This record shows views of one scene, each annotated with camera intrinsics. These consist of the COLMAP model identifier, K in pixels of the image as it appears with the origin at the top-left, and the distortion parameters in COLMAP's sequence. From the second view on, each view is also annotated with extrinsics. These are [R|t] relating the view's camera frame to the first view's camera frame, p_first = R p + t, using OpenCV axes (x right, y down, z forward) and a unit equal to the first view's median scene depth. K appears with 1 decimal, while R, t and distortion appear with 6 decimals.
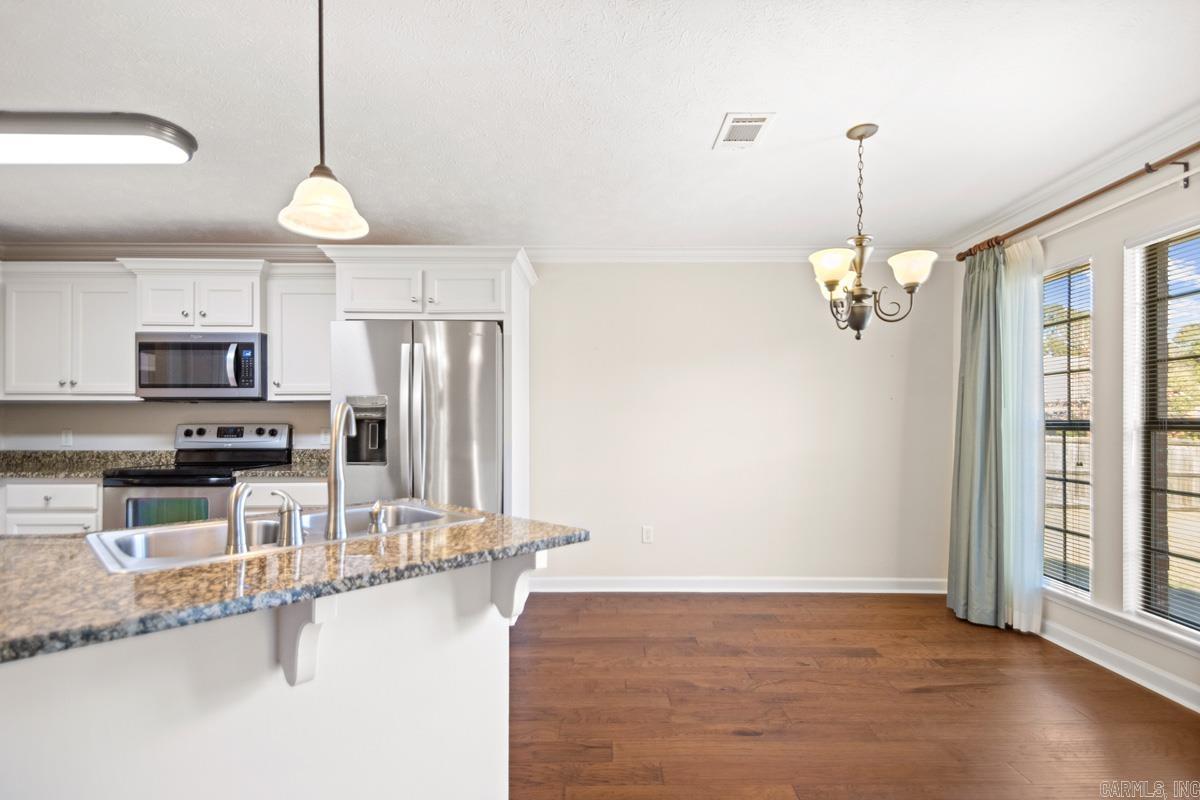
lens RADIAL K [[560.3, 0, 606.2], [0, 560.3, 420.6], [0, 0, 1]] dist [0.051757, -0.025269]
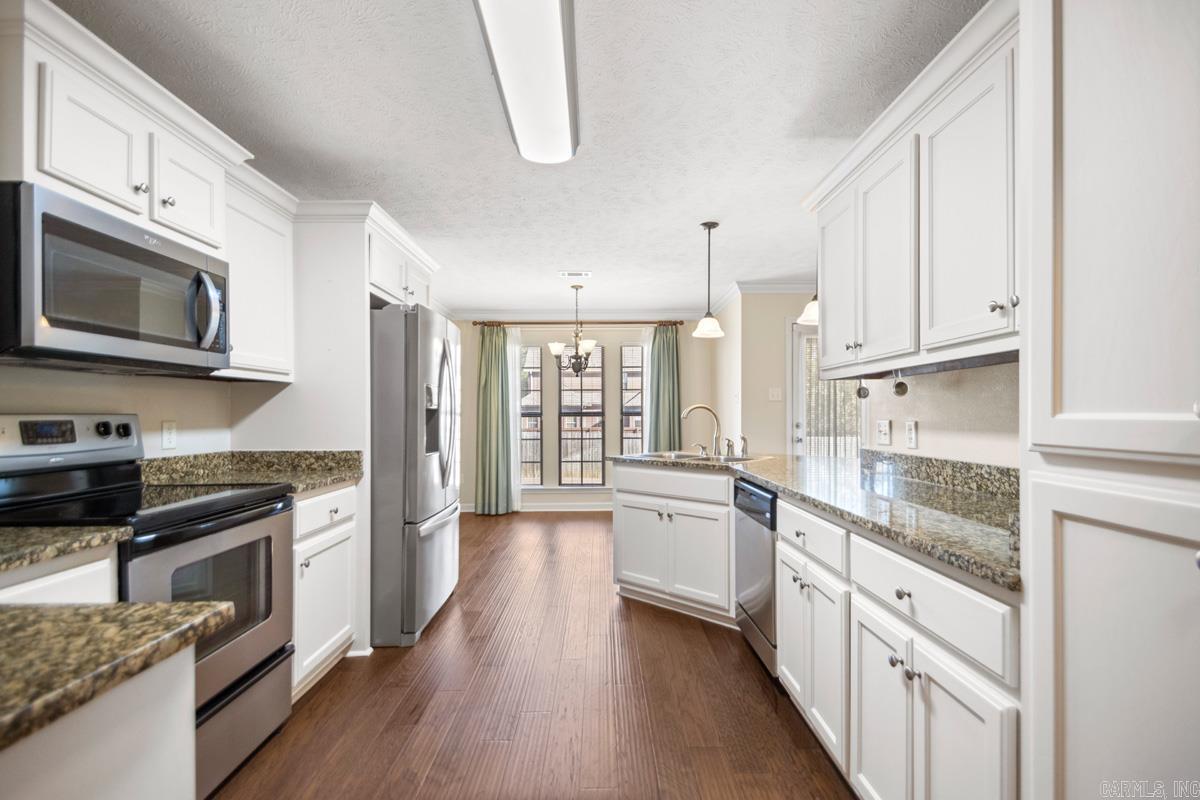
lens RADIAL K [[552.5, 0, 601.7], [0, 552.5, 412.0], [0, 0, 1]] dist [0.000566, -0.004988]
pose [[0.003461, 0.005170, 0.999981, -1.278598], [-0.003370, 0.999981, -0.005158, 0.005674], [-0.999988, -0.003353, 0.003479, 0.638150]]
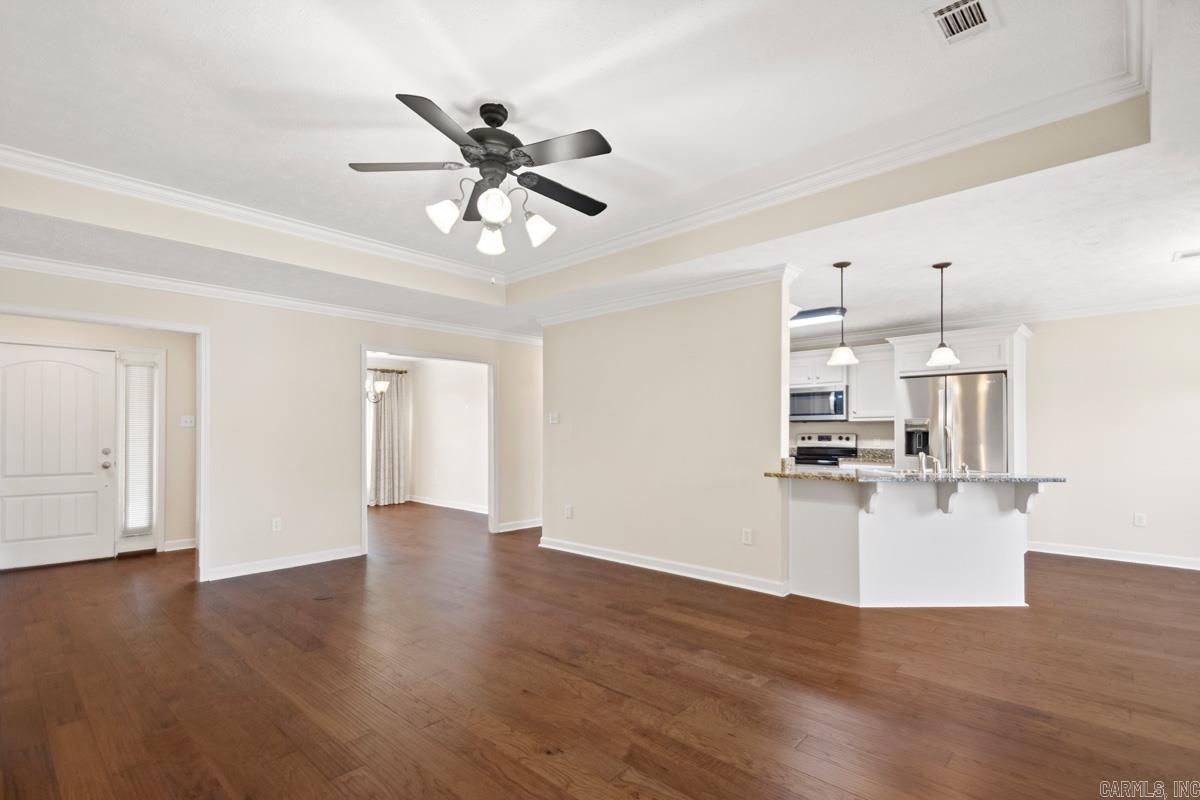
lens RADIAL K [[547.4, 0, 620.8], [0, 547.4, 426.8], [0, 0, 1]] dist [0.037154, -0.017422]
pose [[0.732329, -0.005400, -0.680930, 0.085097], [0.000117, 0.999970, -0.007804, -0.003386], [0.680951, 0.005635, 0.732307, -0.881909]]
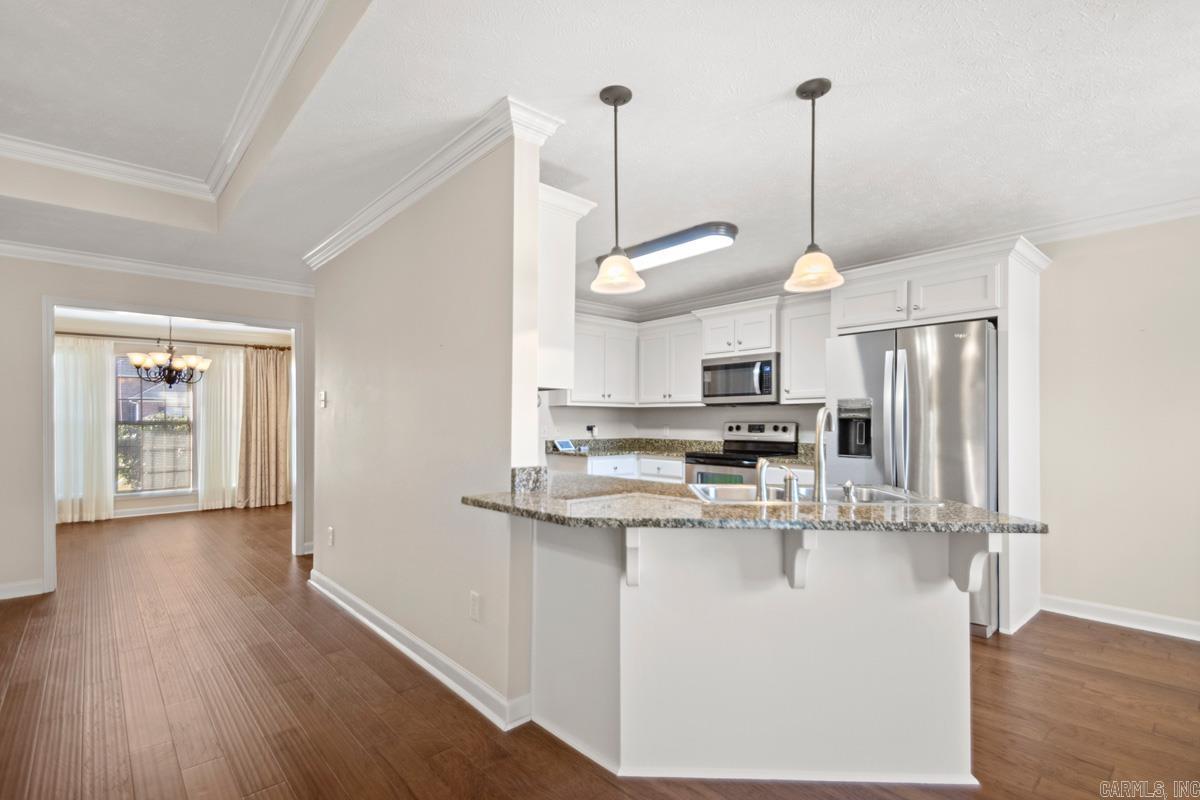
lens RADIAL K [[556.3, 0, 610.9], [0, 556.3, 419.3], [0, 0, 1]] dist [0.039030, -0.018815]
pose [[0.670218, -0.000315, -0.742164, 0.089200], [0.000682, 1.000000, 0.000192, -0.001449], [0.742164, -0.000635, 0.670218, -0.138795]]
